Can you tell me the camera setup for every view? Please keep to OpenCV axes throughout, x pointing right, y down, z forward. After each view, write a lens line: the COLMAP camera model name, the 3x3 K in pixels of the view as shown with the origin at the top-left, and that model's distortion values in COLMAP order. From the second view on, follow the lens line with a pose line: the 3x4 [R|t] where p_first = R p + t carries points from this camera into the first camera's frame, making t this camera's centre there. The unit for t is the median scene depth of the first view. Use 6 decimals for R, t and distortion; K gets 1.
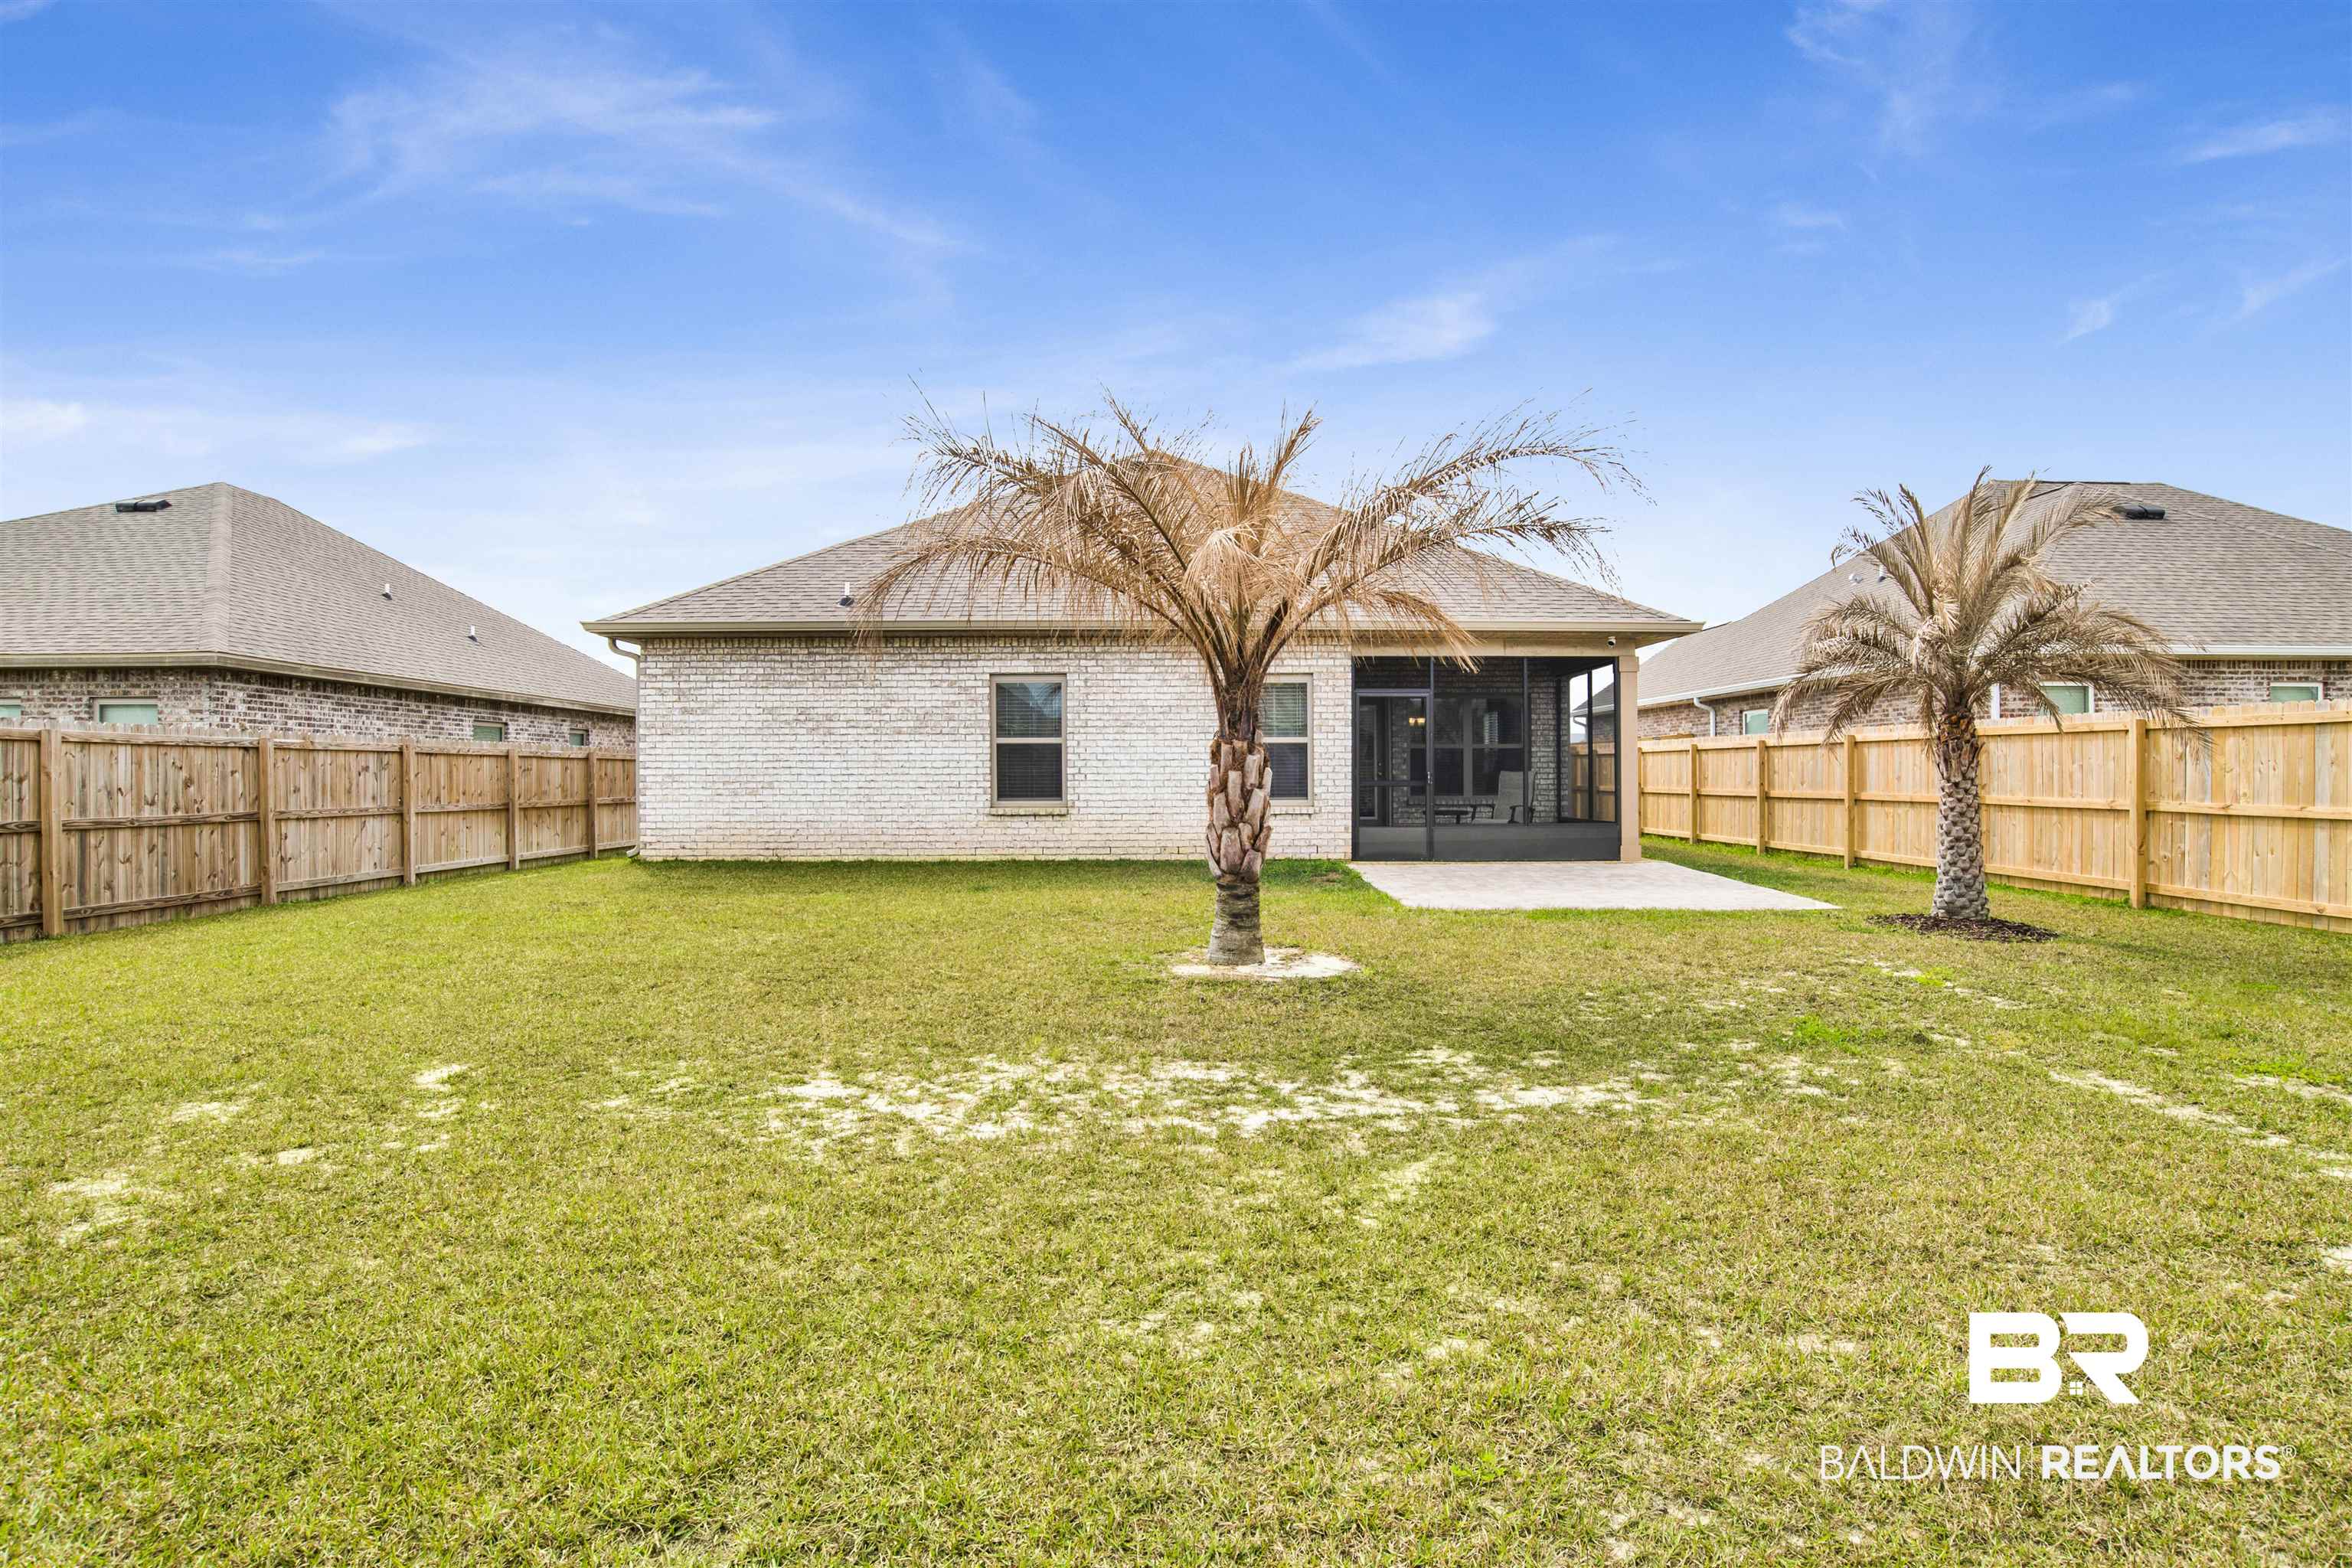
lens RADIAL K [[1230.5, 0, 1183.6], [0, 1230.5, 773.5], [0, 0, 1]] dist [-0.045761, 0.002327]
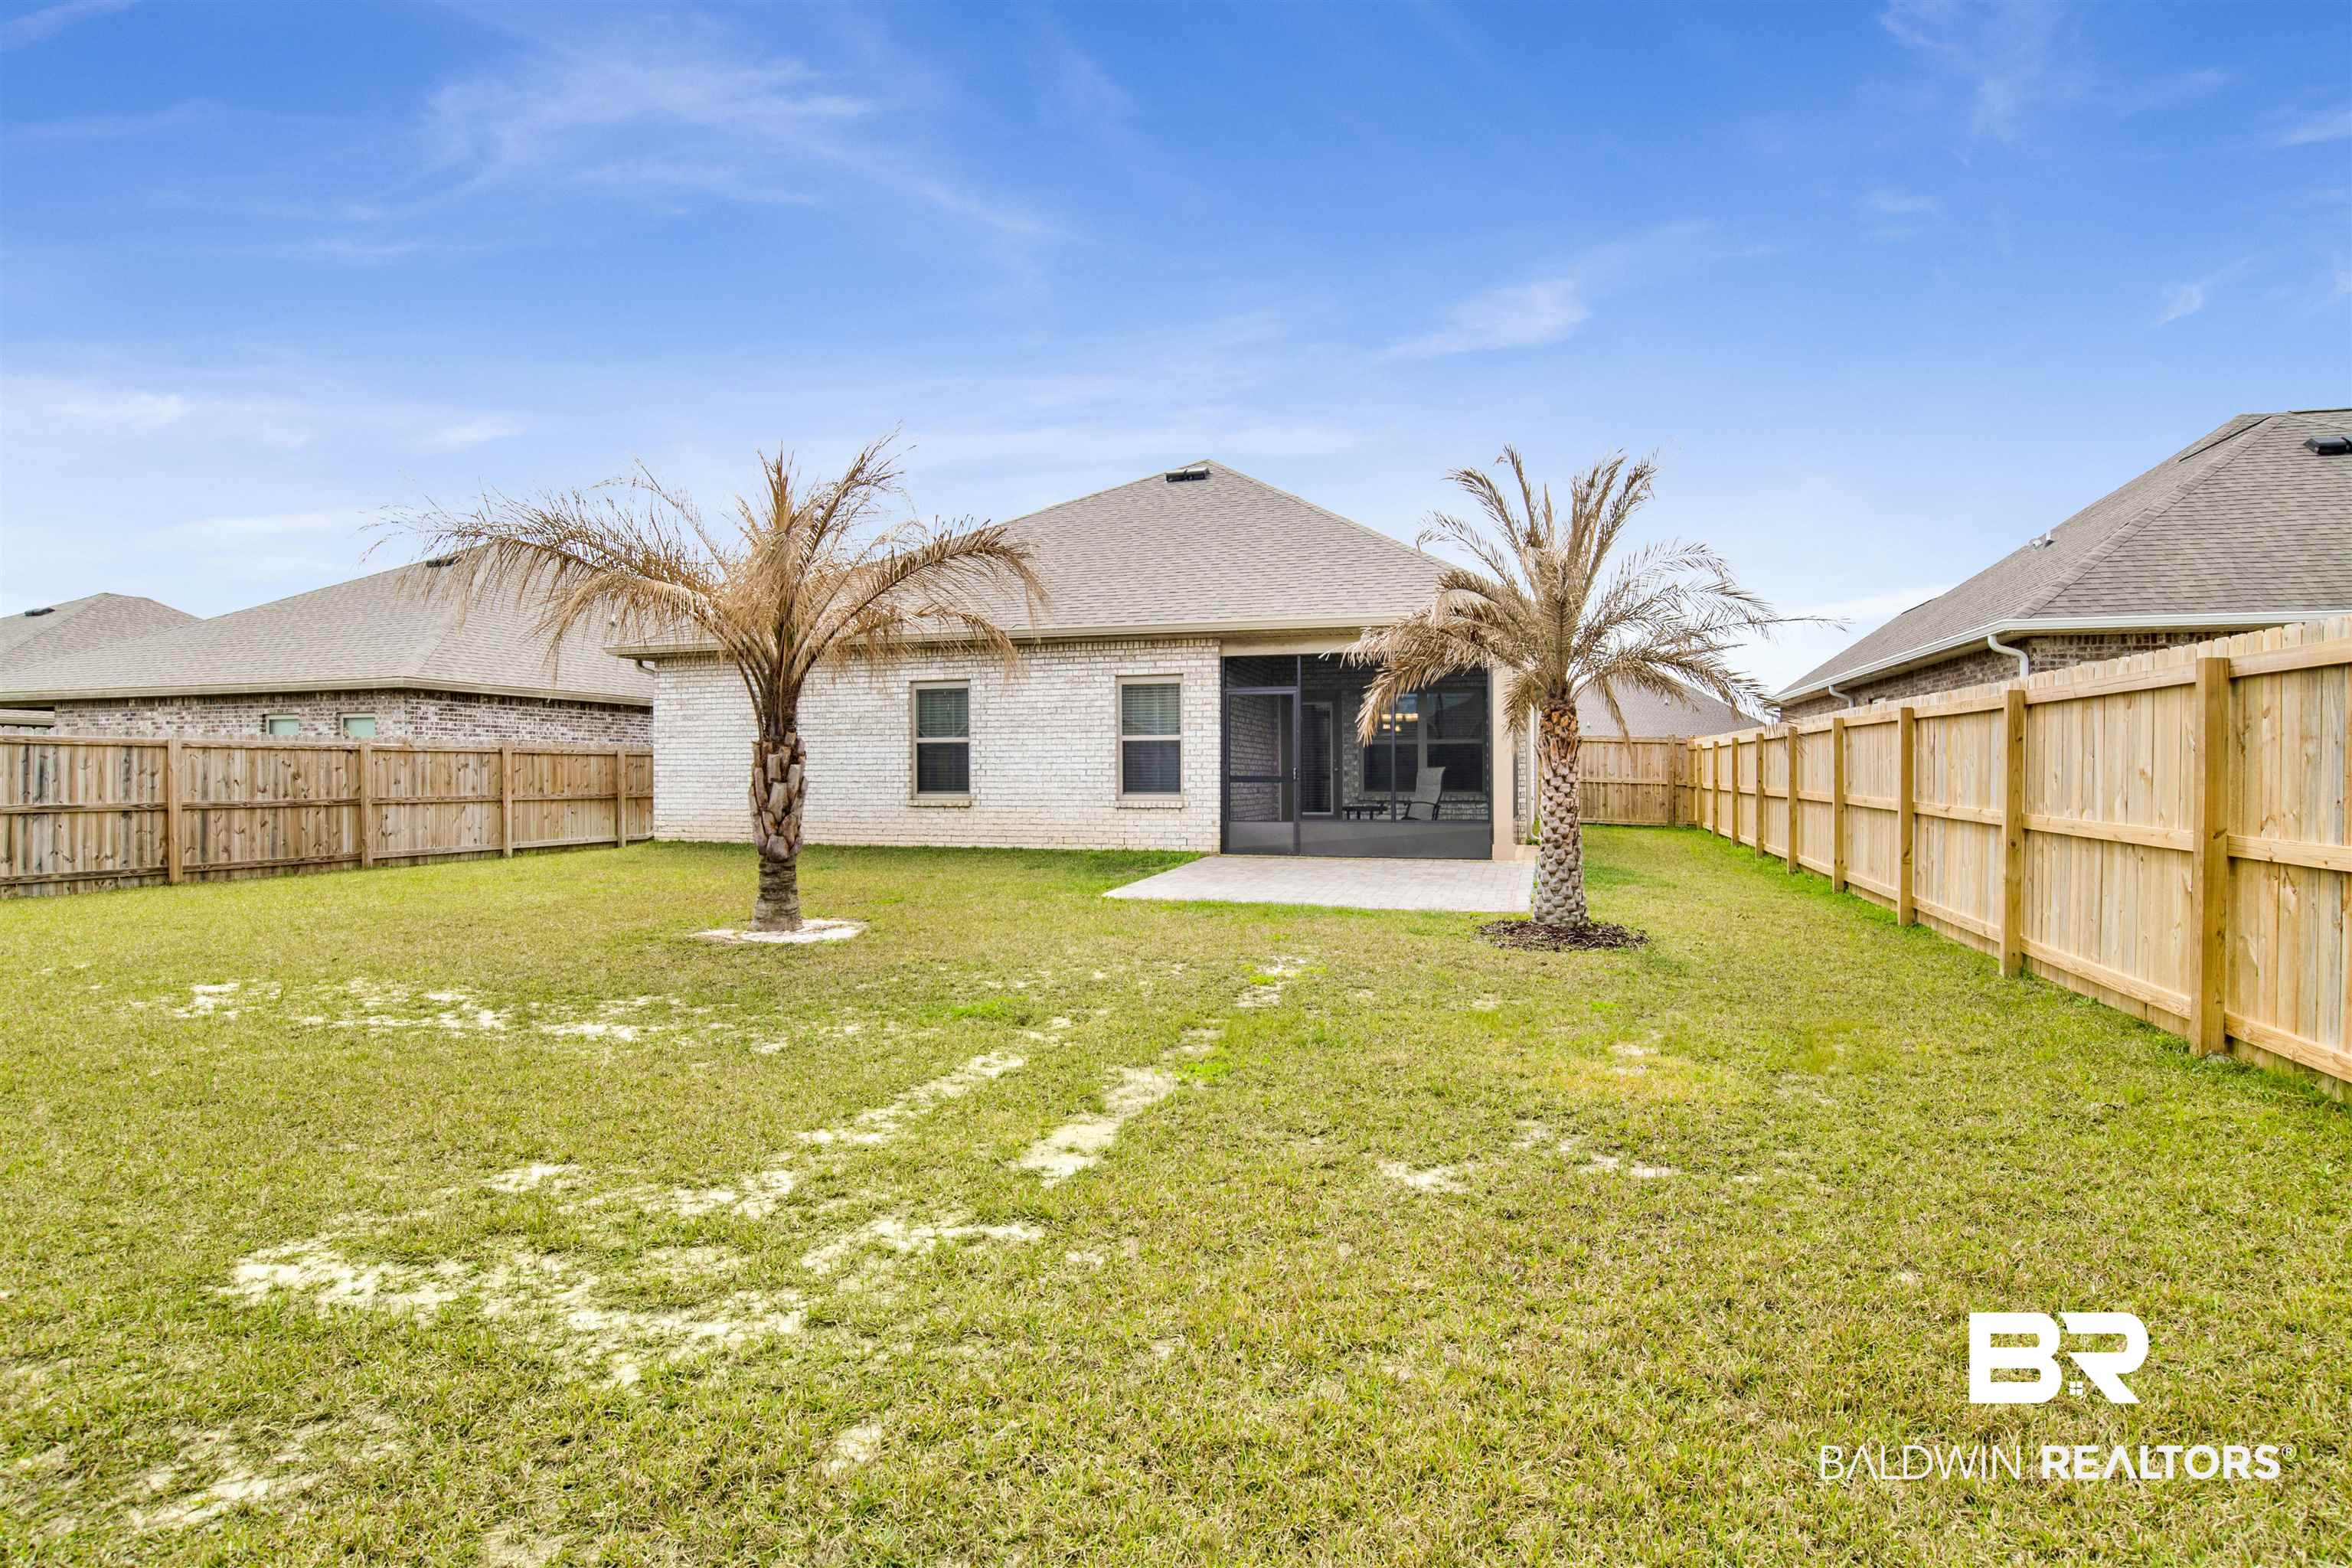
lens RADIAL K [[1230.5, 0, 1168.8], [0, 1230.5, 791.0], [0, 0, 1]] dist [-0.045761, 0.002327]
pose [[0.949698, 0.005995, -0.313109, 0.424476], [-0.000499, 0.999844, 0.017628, -0.000223], [0.313166, -0.016585, 0.949554, 0.001610]]
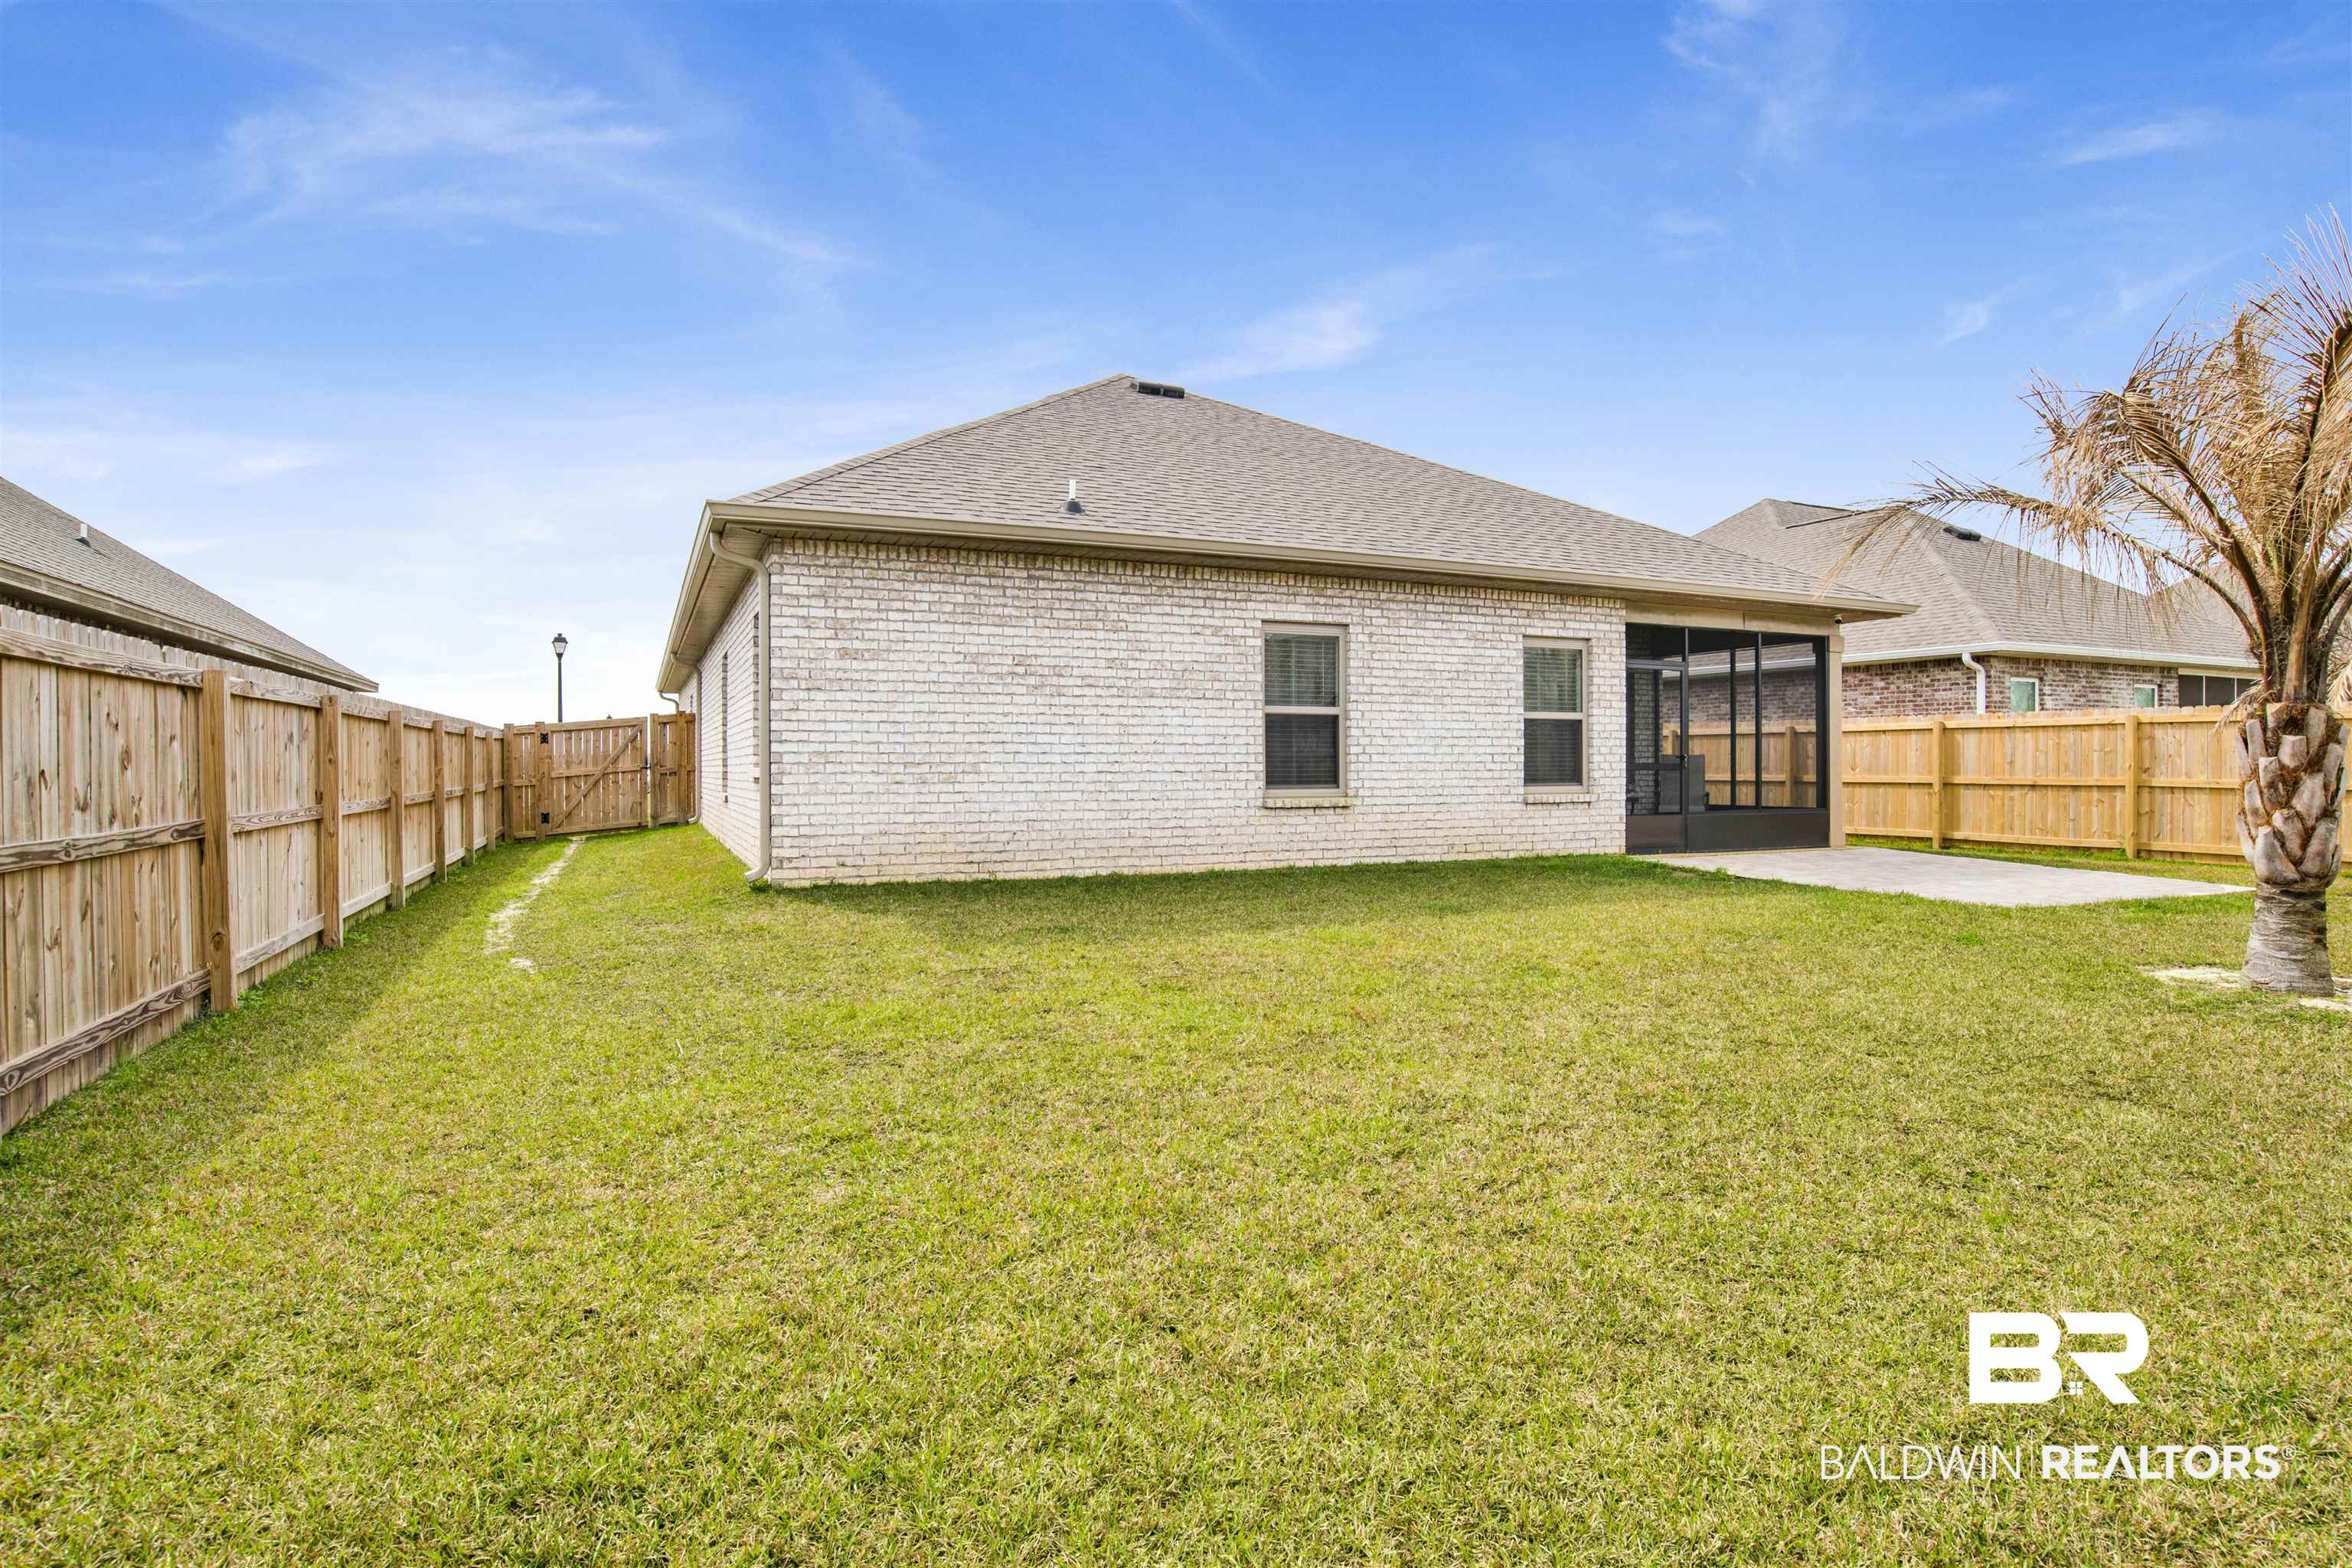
lens RADIAL K [[1230.5, 0, 1174.5], [0, 1230.5, 773.5], [0, 0, 1]] dist [-0.045761, 0.002327]
pose [[0.916462, -0.000546, 0.400121, -0.508451], [-0.003572, 0.999948, 0.009547, 0.005532], [-0.400105, -0.010179, 0.916413, 0.334292]]
